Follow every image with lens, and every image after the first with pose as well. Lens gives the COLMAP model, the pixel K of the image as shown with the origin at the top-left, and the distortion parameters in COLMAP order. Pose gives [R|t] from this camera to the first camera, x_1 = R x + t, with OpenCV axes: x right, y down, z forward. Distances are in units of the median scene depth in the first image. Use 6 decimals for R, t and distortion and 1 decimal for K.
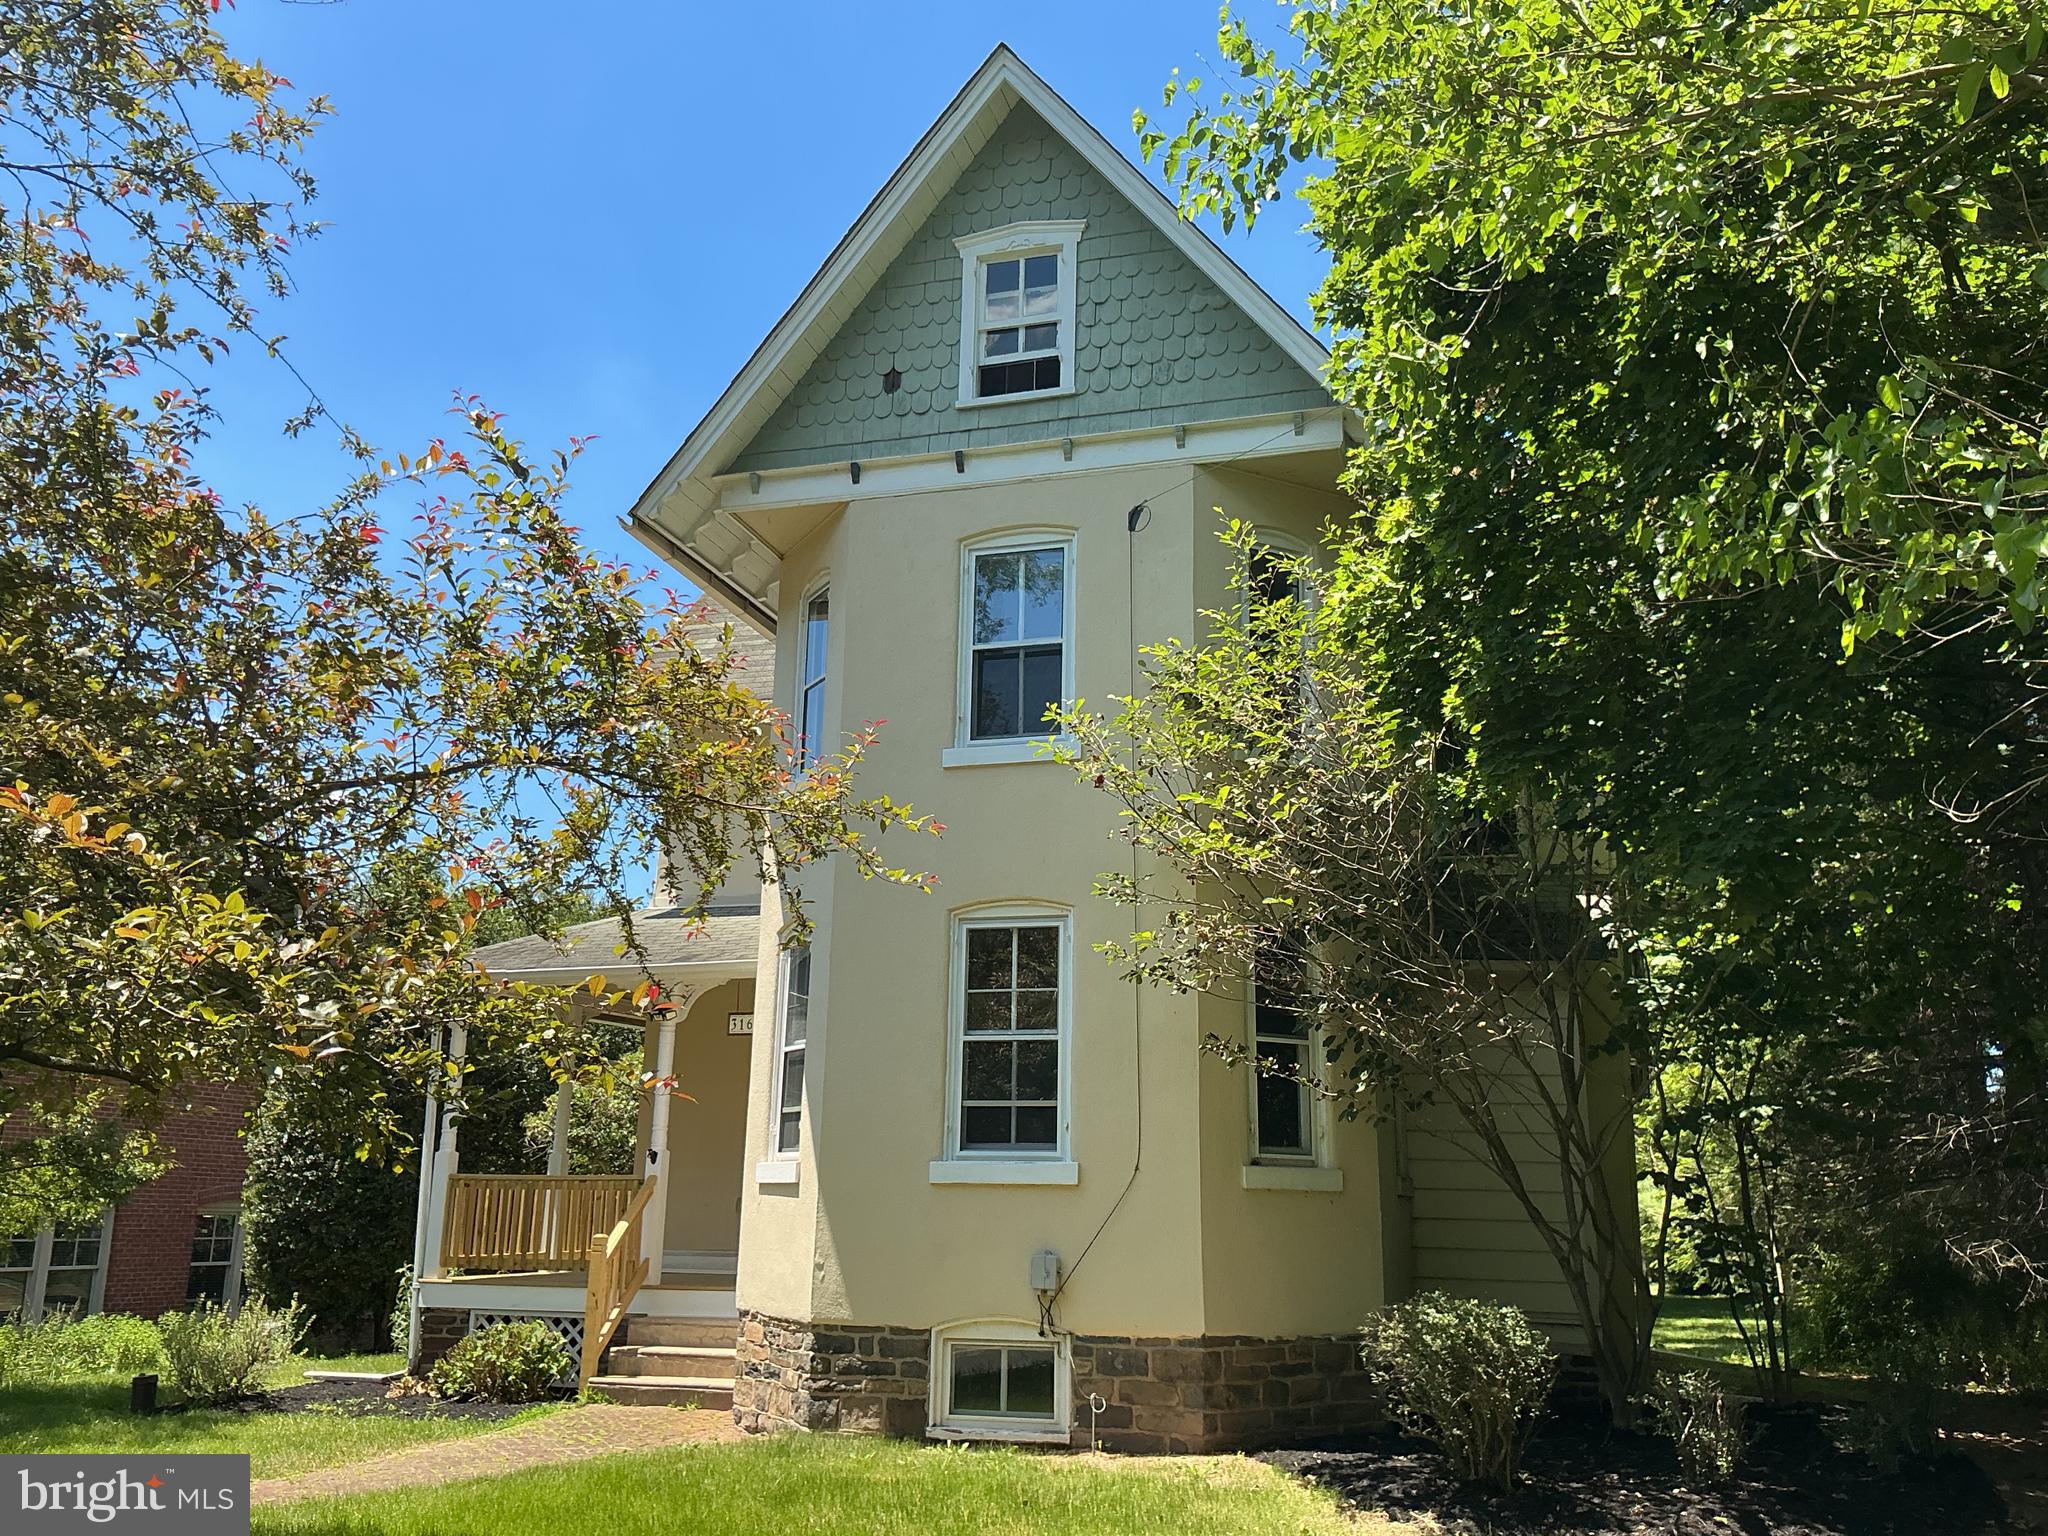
lens RADIAL K [[1749.0, 0, 1024.0], [0, 1749.0, 768.0], [0, 0, 1]] dist [0.178908, -0.309124]
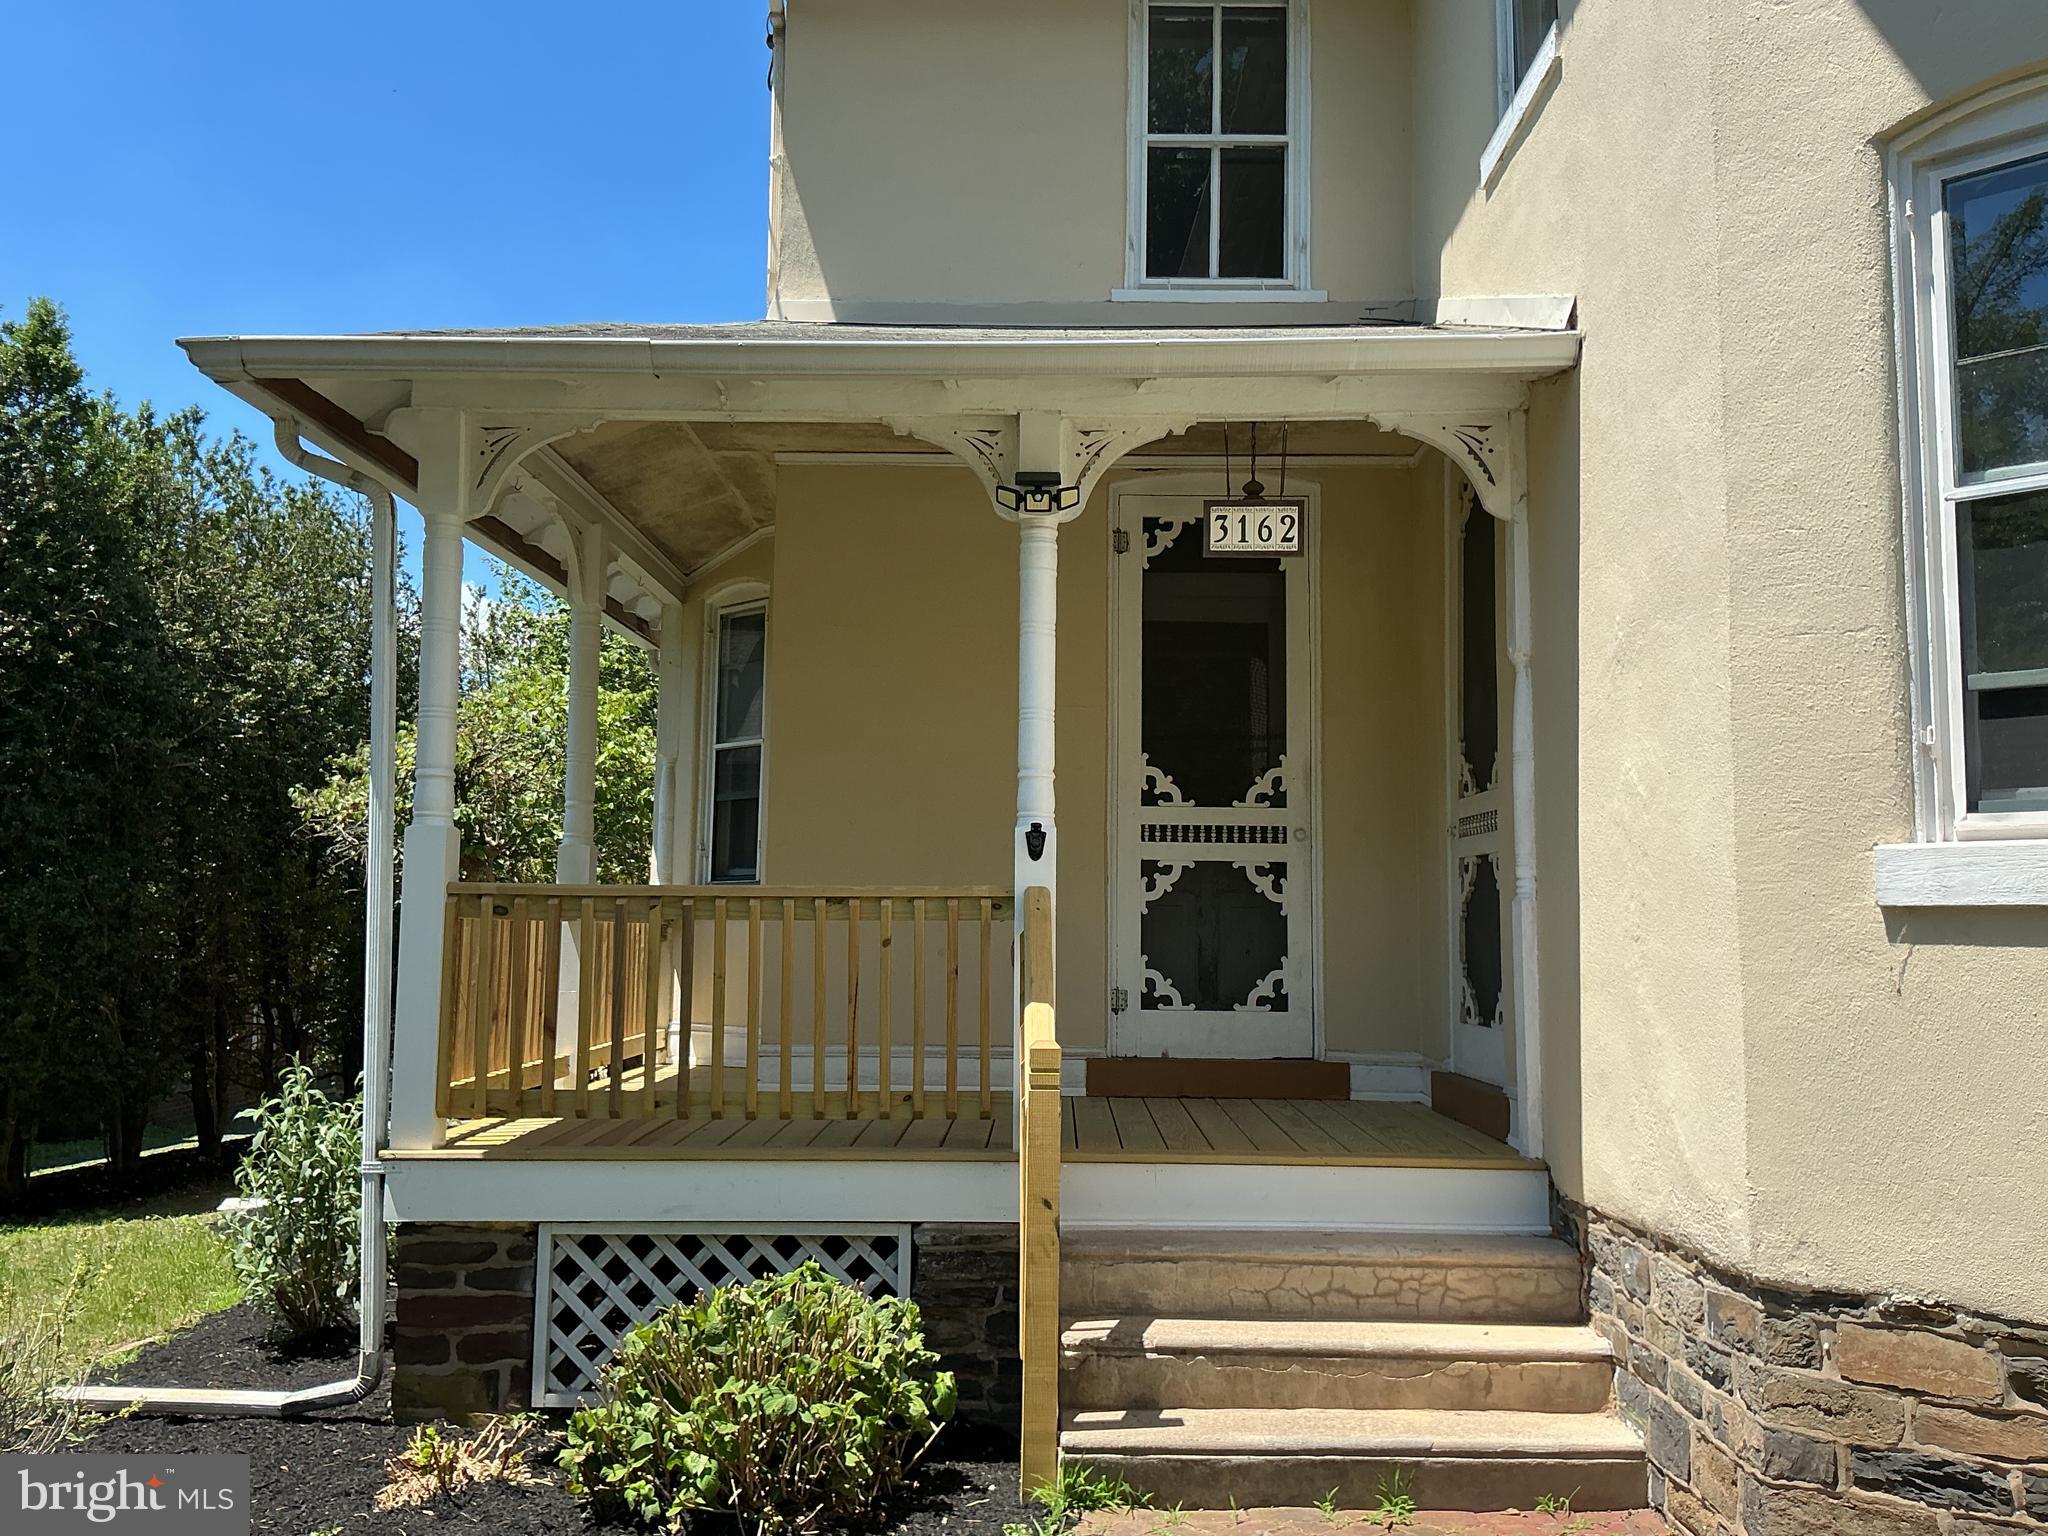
lens RADIAL K [[1749.0, 0, 1024.0], [0, 1749.0, 768.0], [0, 0, 1]] dist [0.178908, -0.309124]
pose [[0.955538, 0.019762, 0.294205, -0.405239], [-0.062875, 0.988461, 0.137813, 0.183058], [-0.288087, -0.150183, 0.945754, 0.777195]]
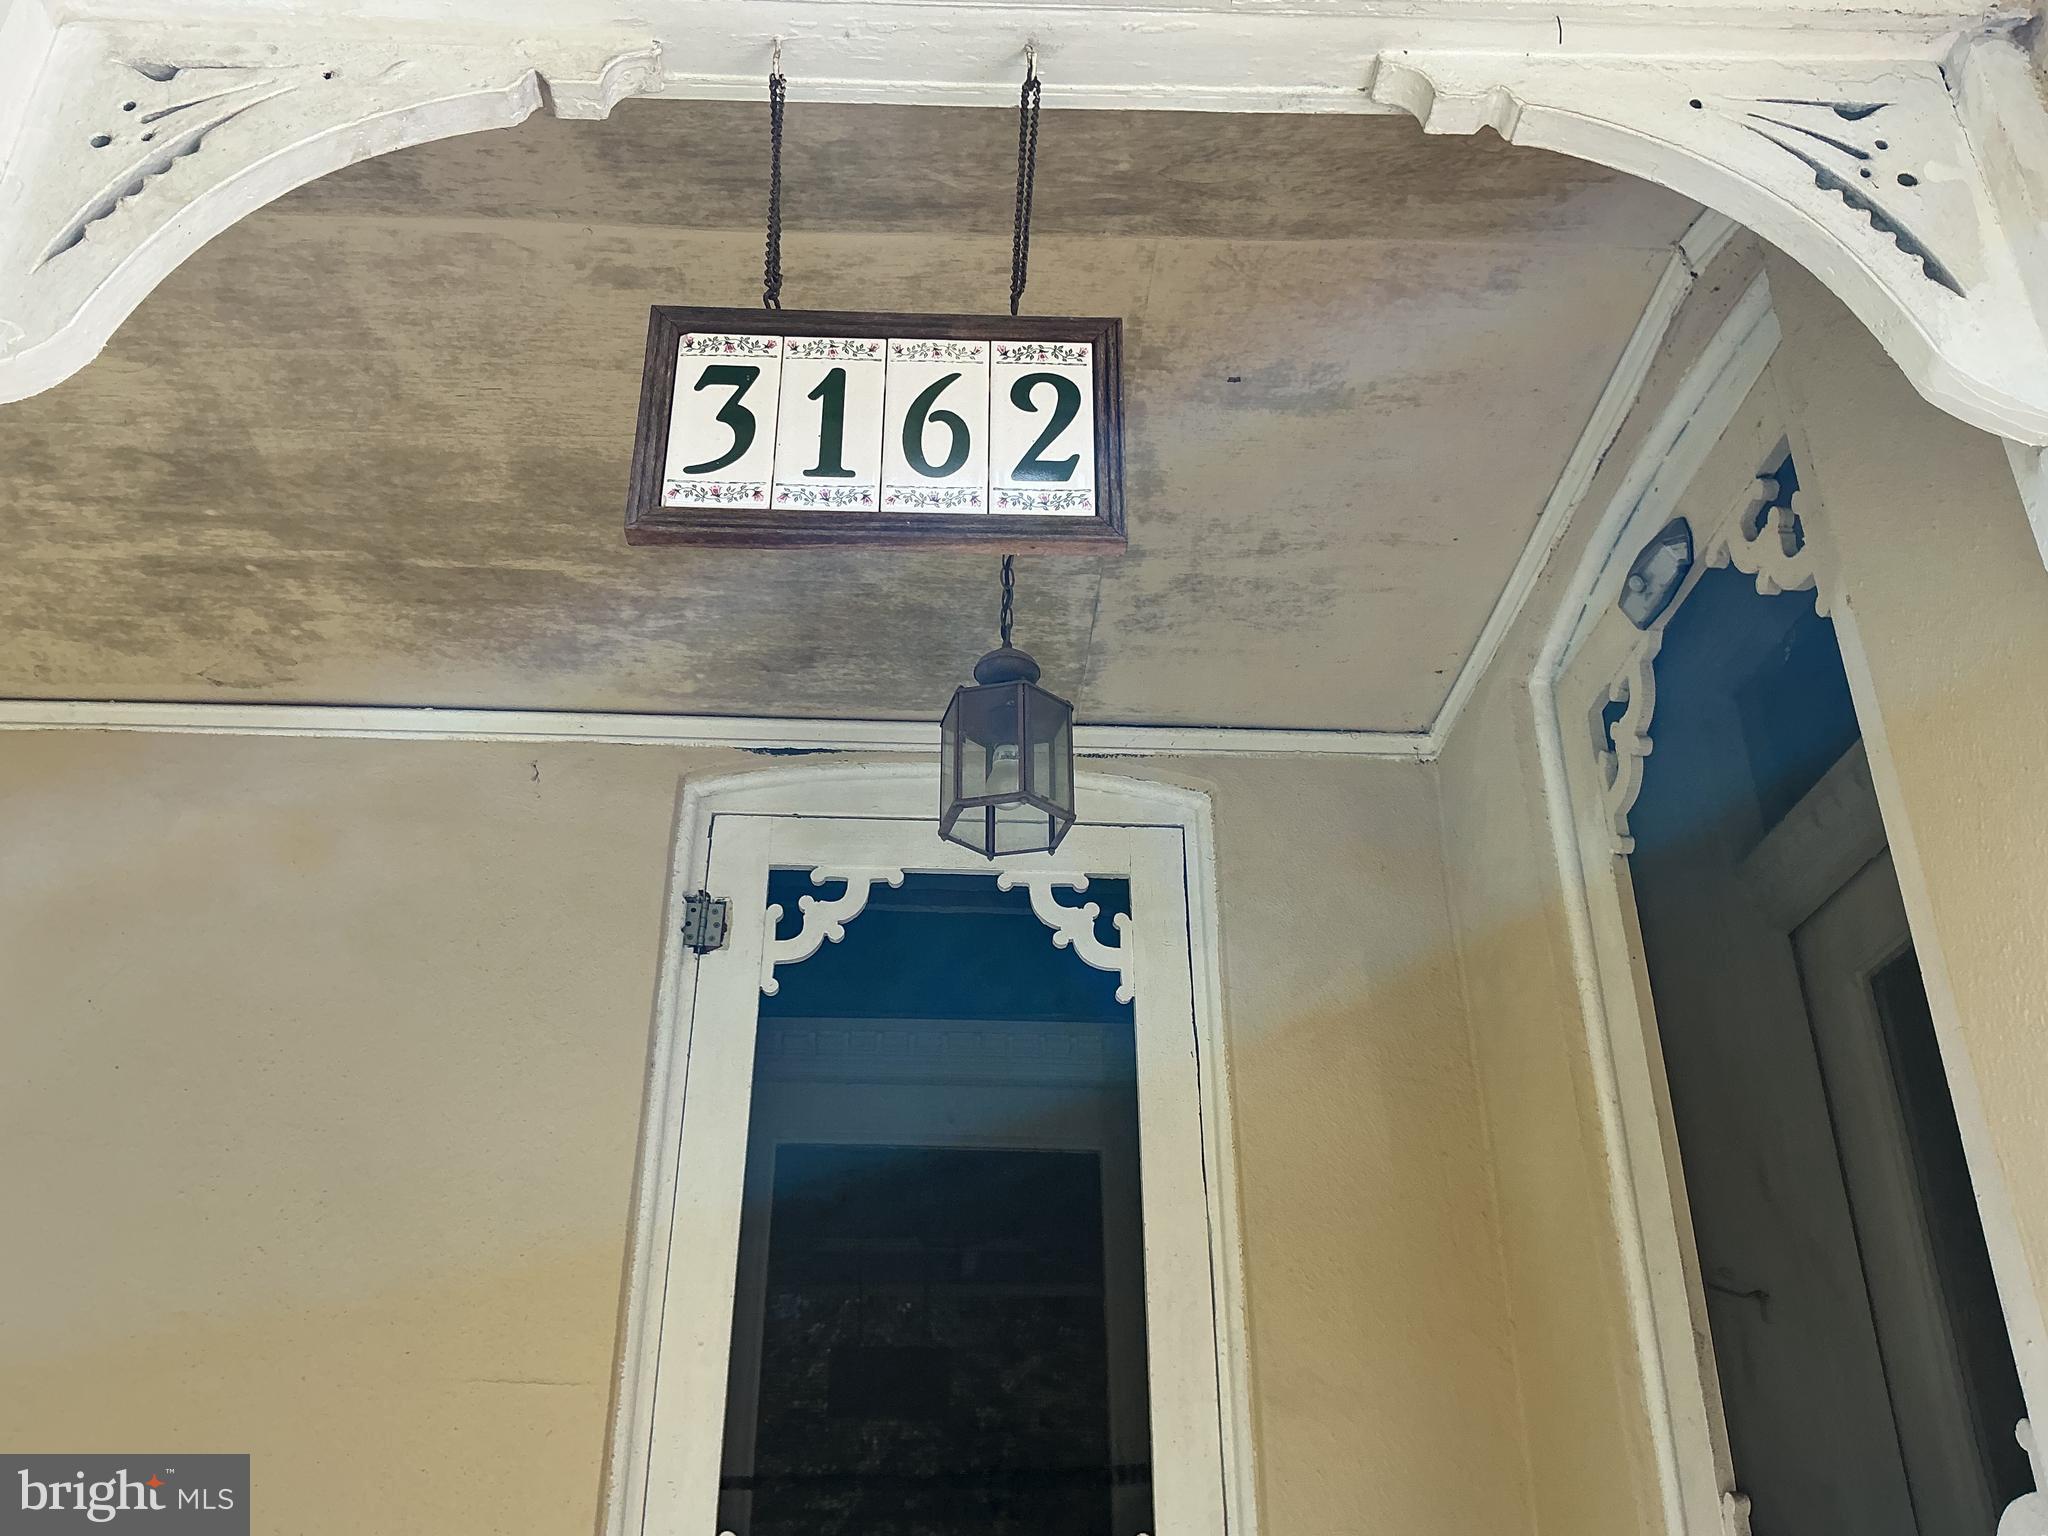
lens RADIAL K [[1741.3, 0, 1024.0], [0, 1741.3, 768.0], [0, 0, 1]] dist [0.139069, -0.318460]
pose [[0.938869, 0.140524, 0.314290, -0.217932], [-0.062667, 0.967409, -0.245342, 0.224946], [-0.338523, 0.210648, 0.917077, 1.150476]]
